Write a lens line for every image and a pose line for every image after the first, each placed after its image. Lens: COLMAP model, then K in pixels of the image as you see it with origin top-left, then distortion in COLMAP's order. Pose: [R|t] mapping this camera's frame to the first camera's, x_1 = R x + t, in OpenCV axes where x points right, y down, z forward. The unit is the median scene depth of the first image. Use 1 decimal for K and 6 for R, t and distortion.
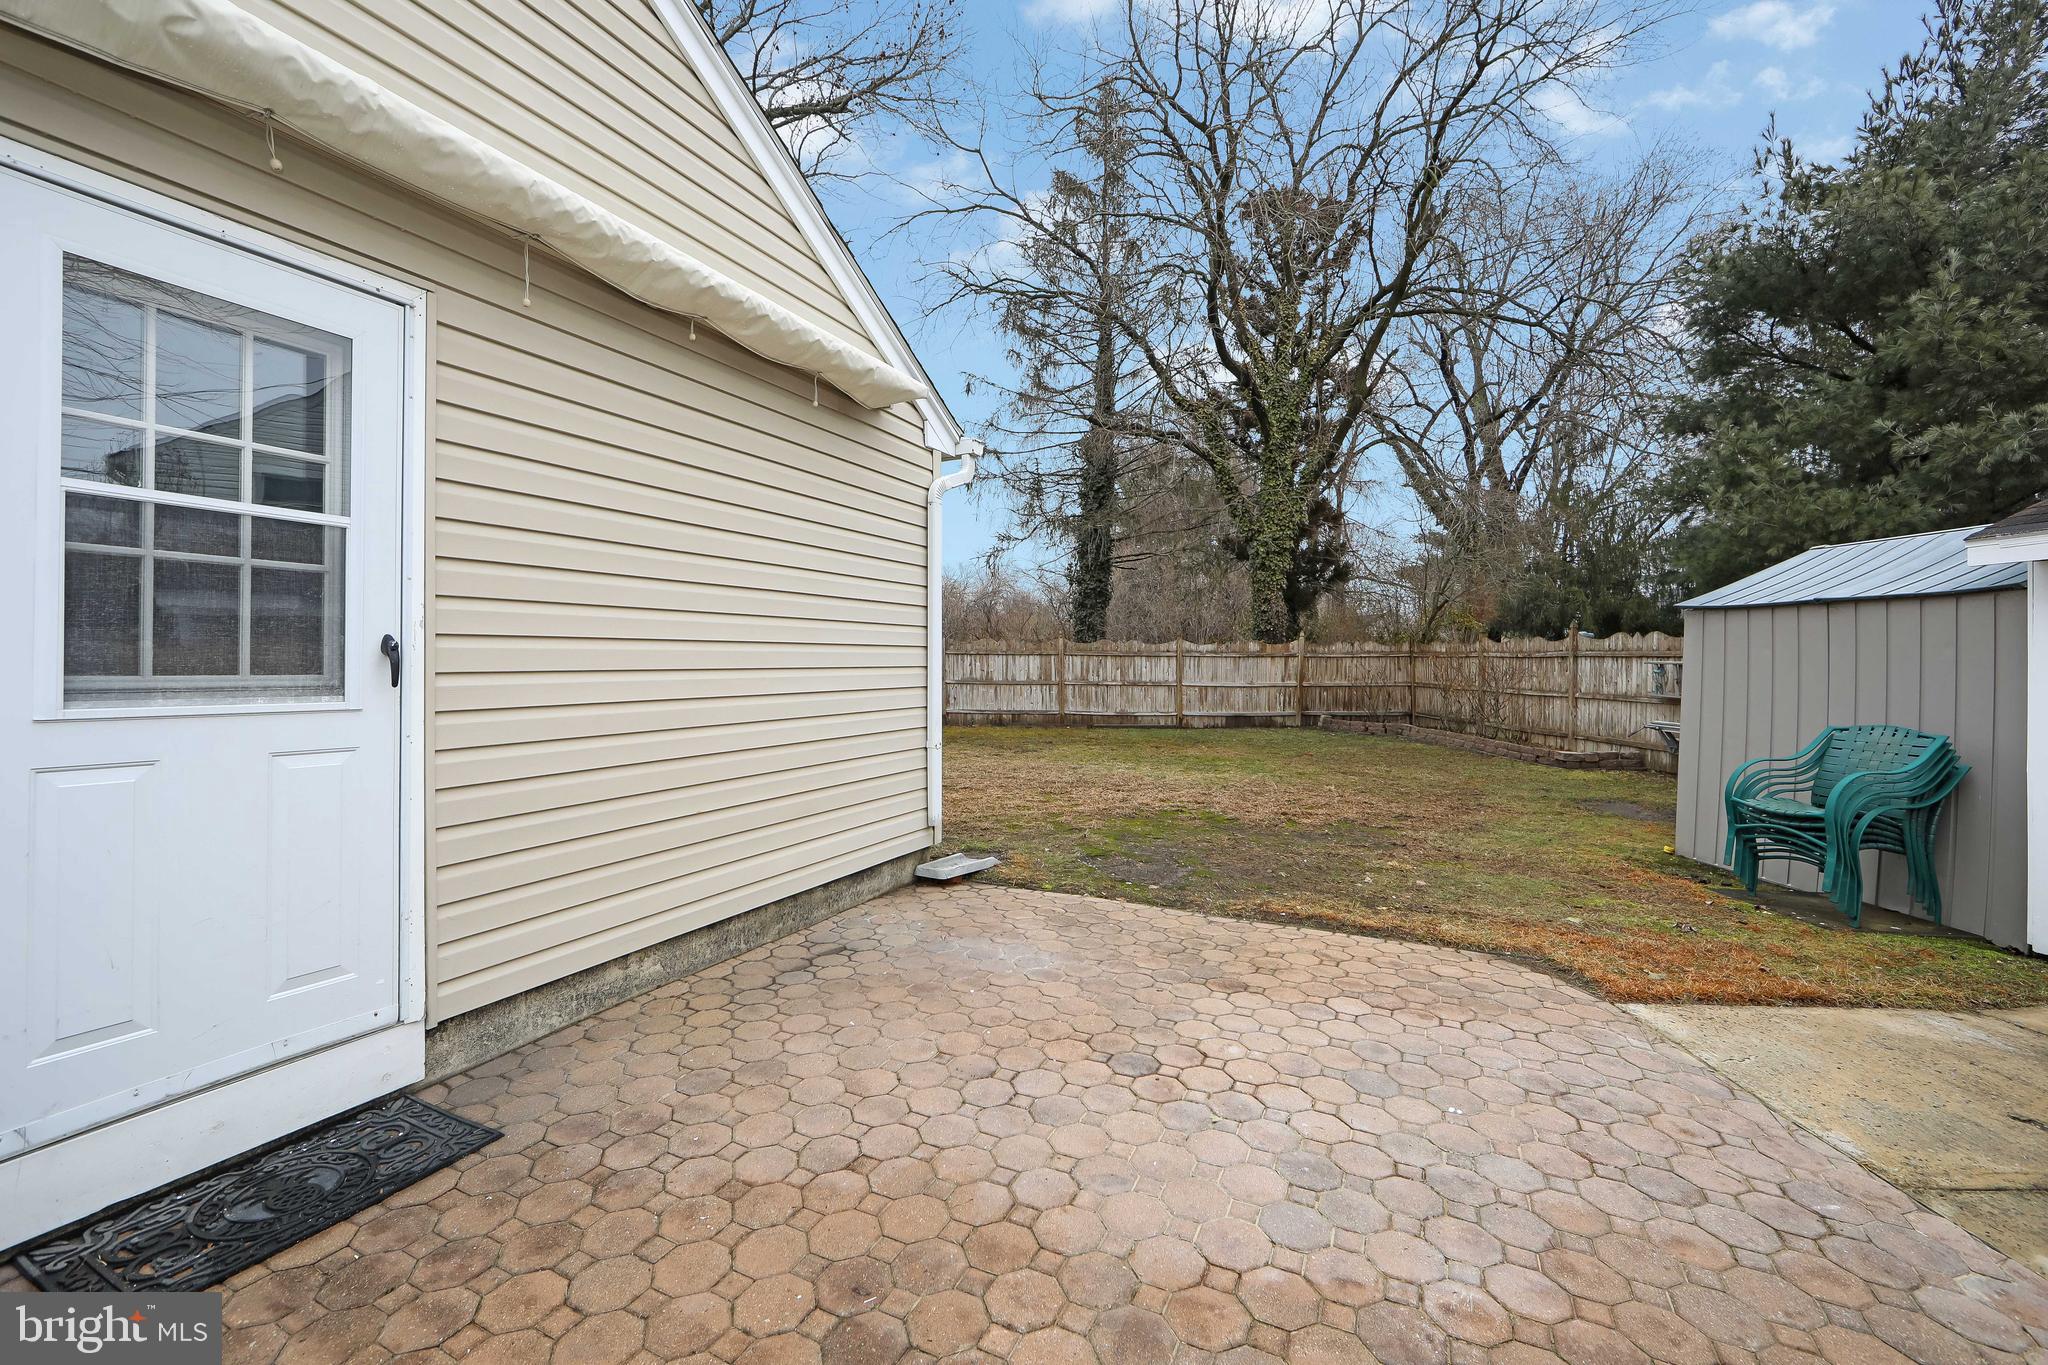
lens RADIAL K [[822.6, 0, 989.7], [0, 822.6, 667.9], [0, 0, 1]] dist [-0.005790, 0.000119]
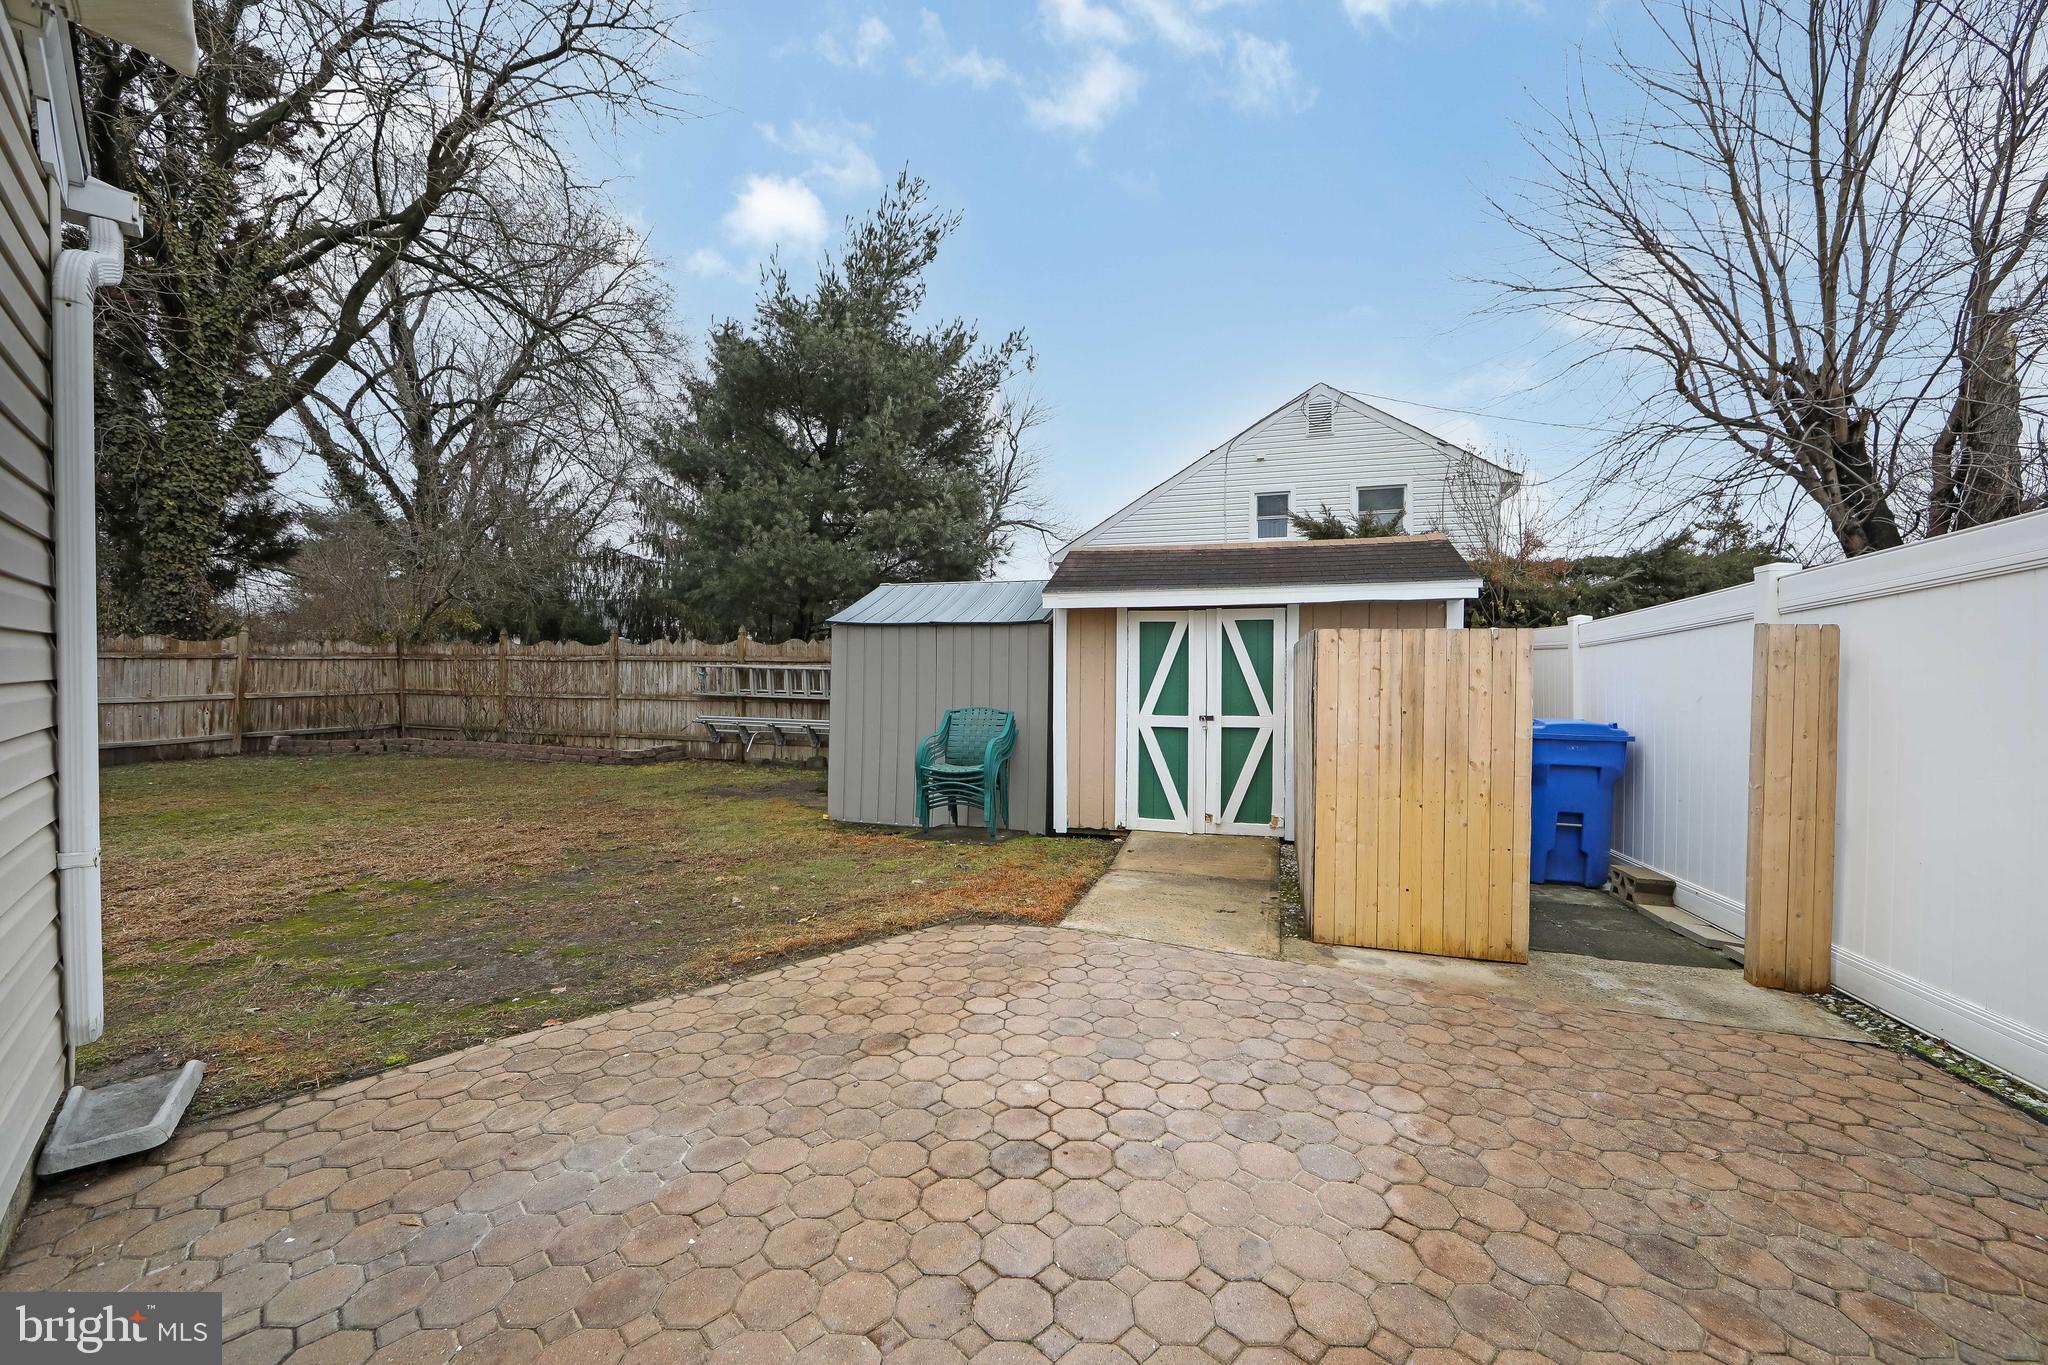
lens RADIAL K [[822.6, 0, 1028.3], [0, 822.6, 680.8], [0, 0, 1]] dist [-0.005790, 0.000119]
pose [[0.327692, -0.018795, 0.944598, -0.382633], [0.007243, 0.999823, 0.017381, -0.006838], [-0.944757, 0.001146, 0.327770, 0.467780]]
